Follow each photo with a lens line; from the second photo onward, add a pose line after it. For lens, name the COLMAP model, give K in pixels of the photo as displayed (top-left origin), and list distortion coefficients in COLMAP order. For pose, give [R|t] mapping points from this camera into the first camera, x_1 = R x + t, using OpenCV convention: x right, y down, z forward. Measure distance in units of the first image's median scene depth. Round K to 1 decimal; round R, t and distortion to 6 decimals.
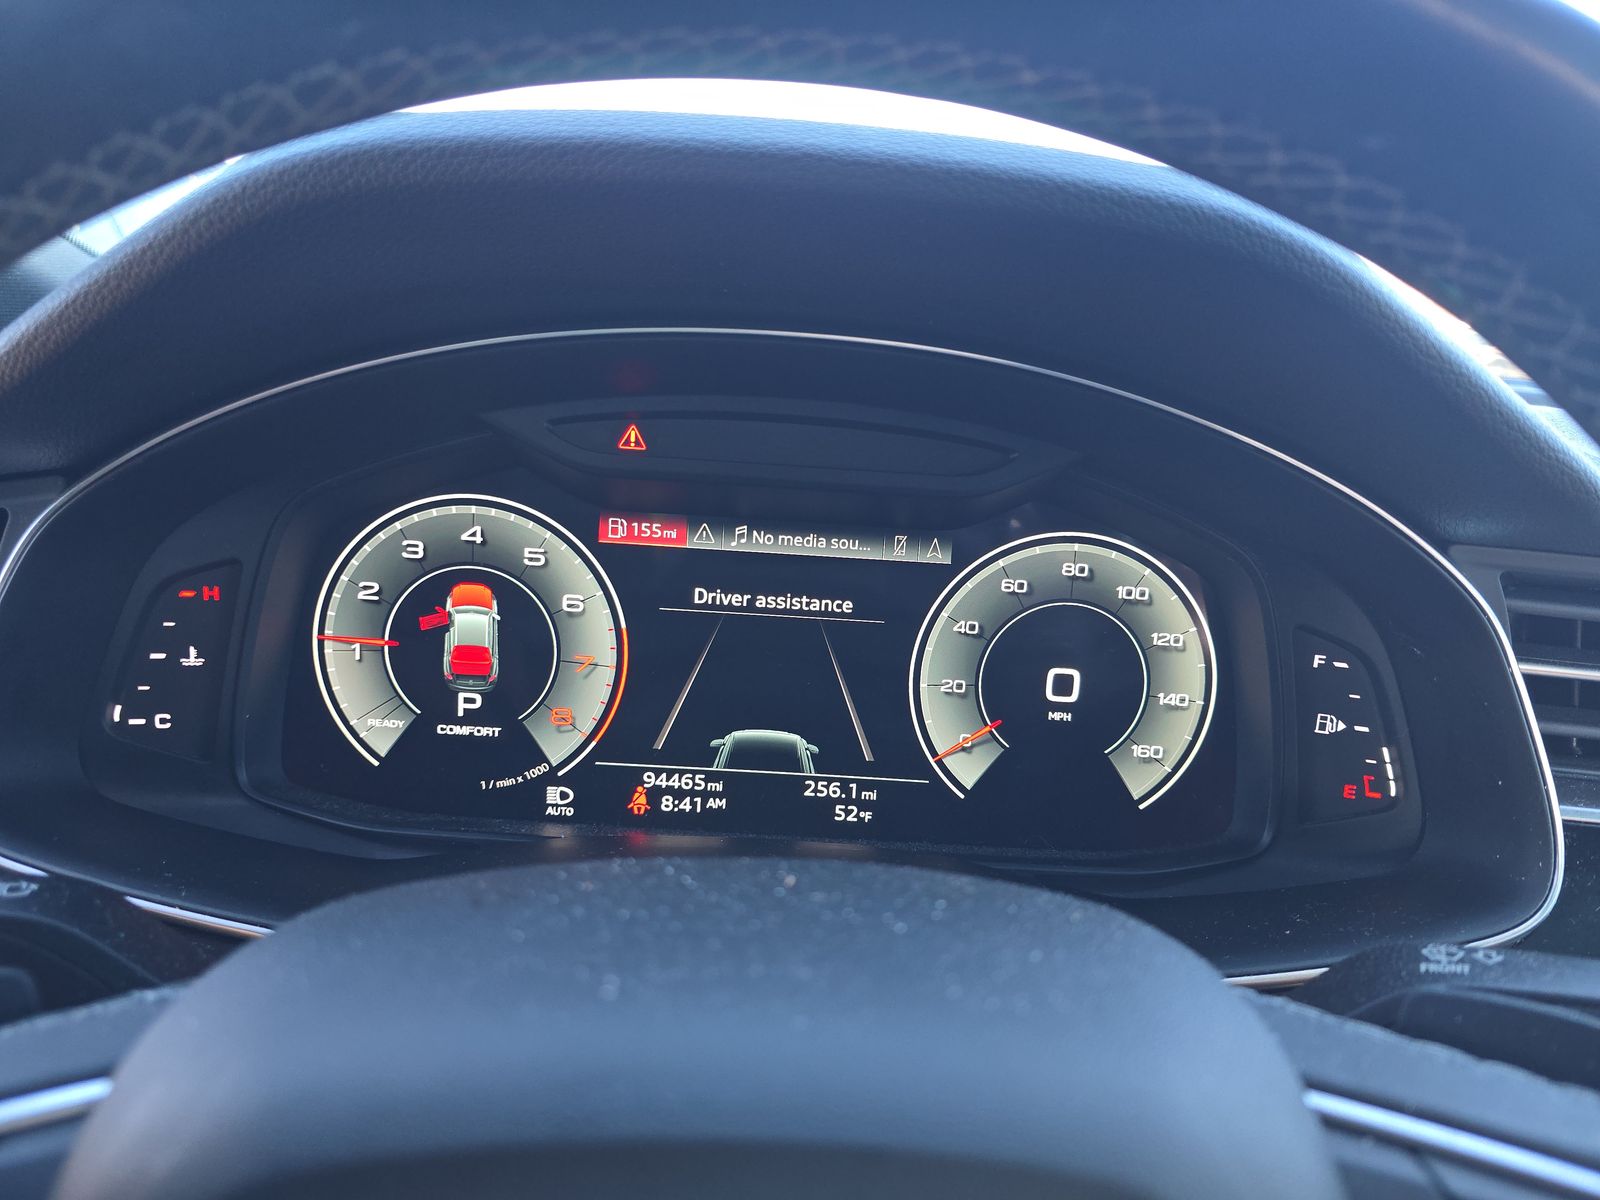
lens RADIAL K [[1072.8, 0, 797.3], [0, 1072.8, 604.3], [0, 0, 1]] dist [0.030109, -0.000085]
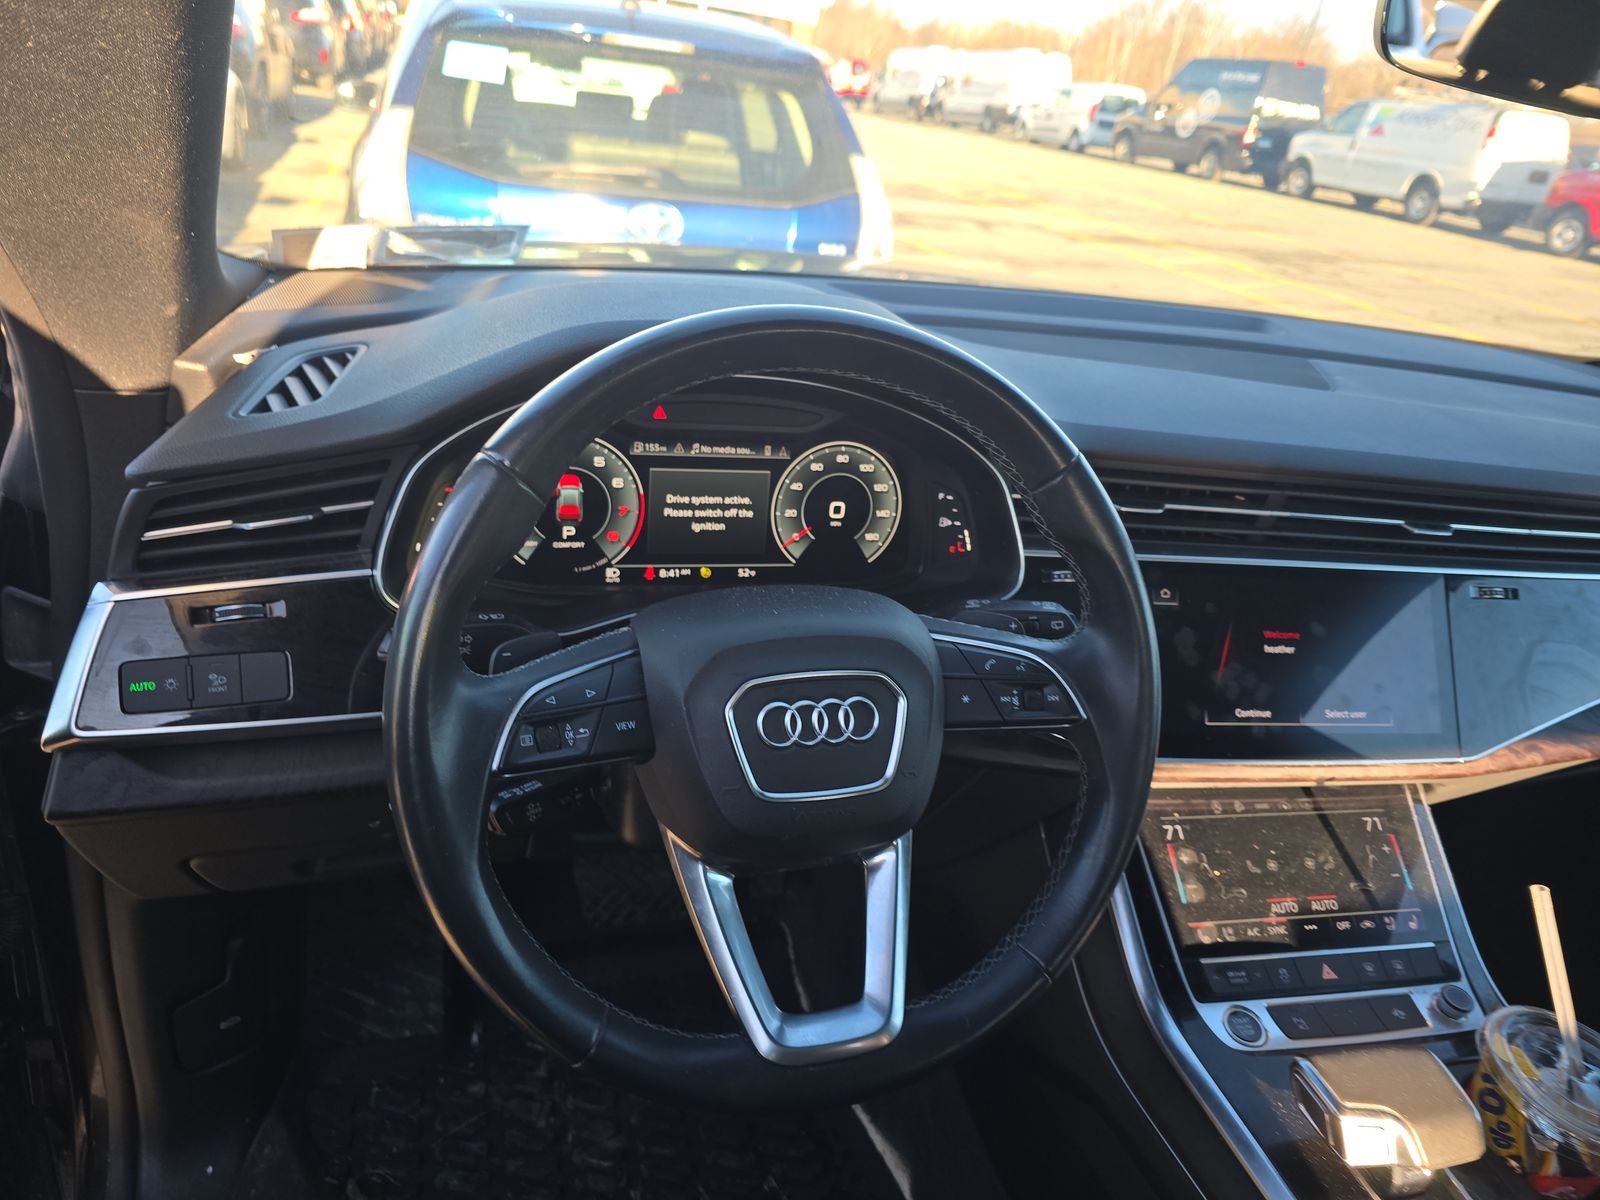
lens RADIAL K [[1072.8, 0, 801.5], [0, 1072.8, 599.7], [0, 0, 1]] dist [0.030109, -0.000085]
pose [[0.958008, -0.070035, 0.278058, -0.463914], [0.006830, 0.975012, 0.222047, -0.242235], [-0.286660, -0.210823, 0.934548, -1.117978]]
